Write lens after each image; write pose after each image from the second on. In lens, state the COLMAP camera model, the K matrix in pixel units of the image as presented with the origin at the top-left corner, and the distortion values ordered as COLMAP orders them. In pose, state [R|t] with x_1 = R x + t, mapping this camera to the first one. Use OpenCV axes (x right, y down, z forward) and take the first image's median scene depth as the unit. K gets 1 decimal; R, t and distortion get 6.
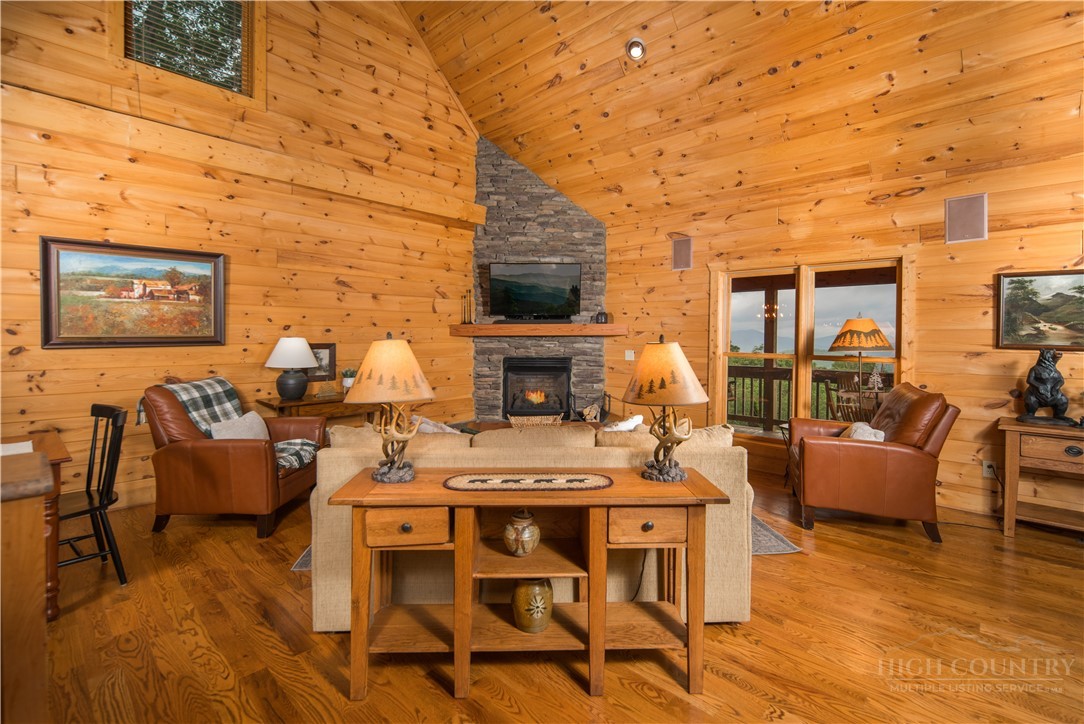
lens RADIAL K [[491.4, 0, 546.3], [0, 491.4, 335.7], [0, 0, 1]] dist [0.001800, -0.000211]
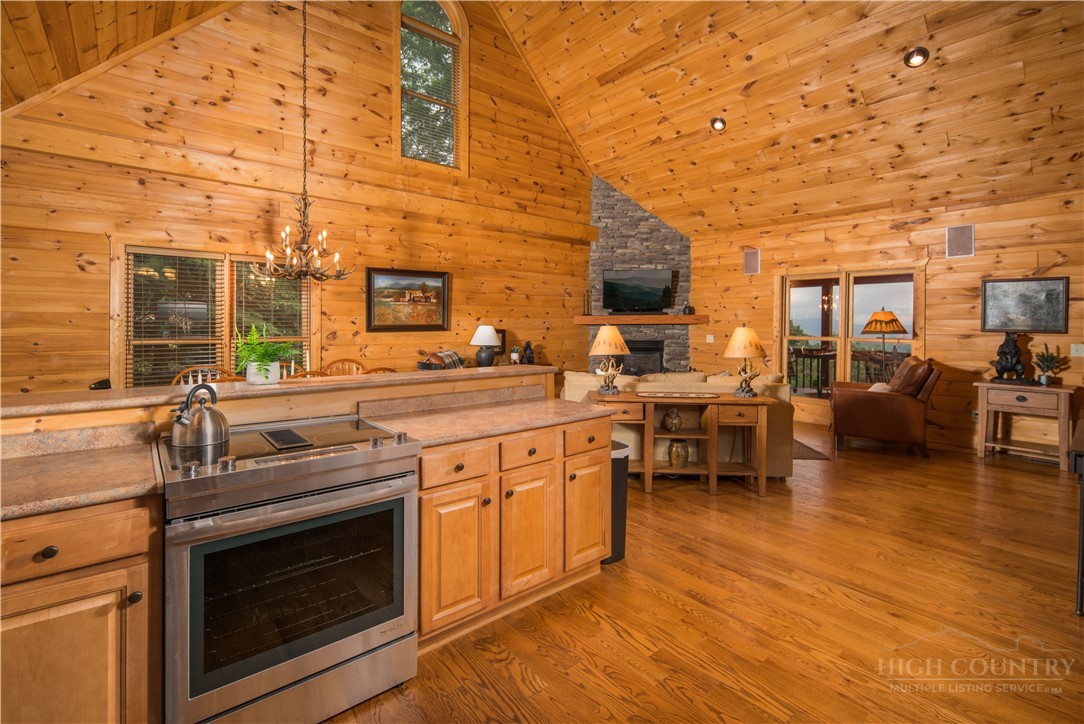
lens RADIAL K [[497.7, 0, 545.8], [0, 497.7, 325.2], [0, 0, 1]] dist [0.001071, -0.000169]
pose [[0.993231, -0.002326, -0.116129, -0.131157], [0.002600, 0.999994, 0.002205, -0.000214], [0.116123, -0.002492, 0.993232, -0.436905]]
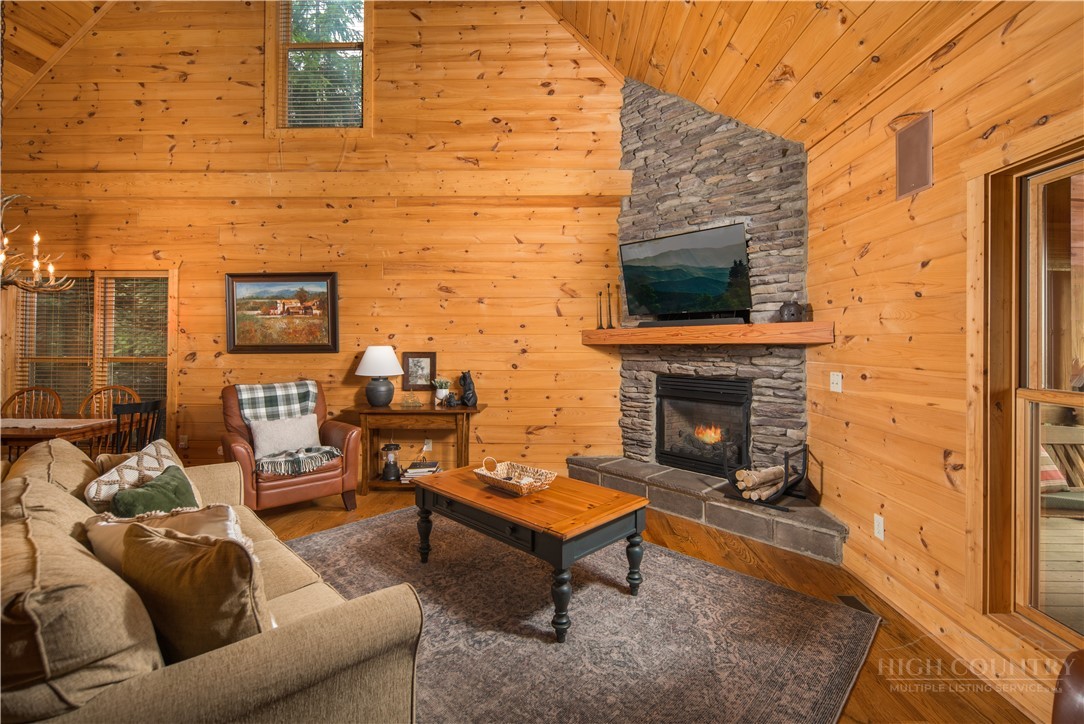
lens RADIAL K [[491.4, 0, 546.3], [0, 491.4, 335.7], [0, 0, 1]] dist [0.001800, -0.000211]
pose [[0.658316, -0.013064, -0.752628, 0.418333], [-0.000216, 0.999846, -0.017544, 0.000291], [0.752742, 0.011712, 0.658212, 0.501944]]
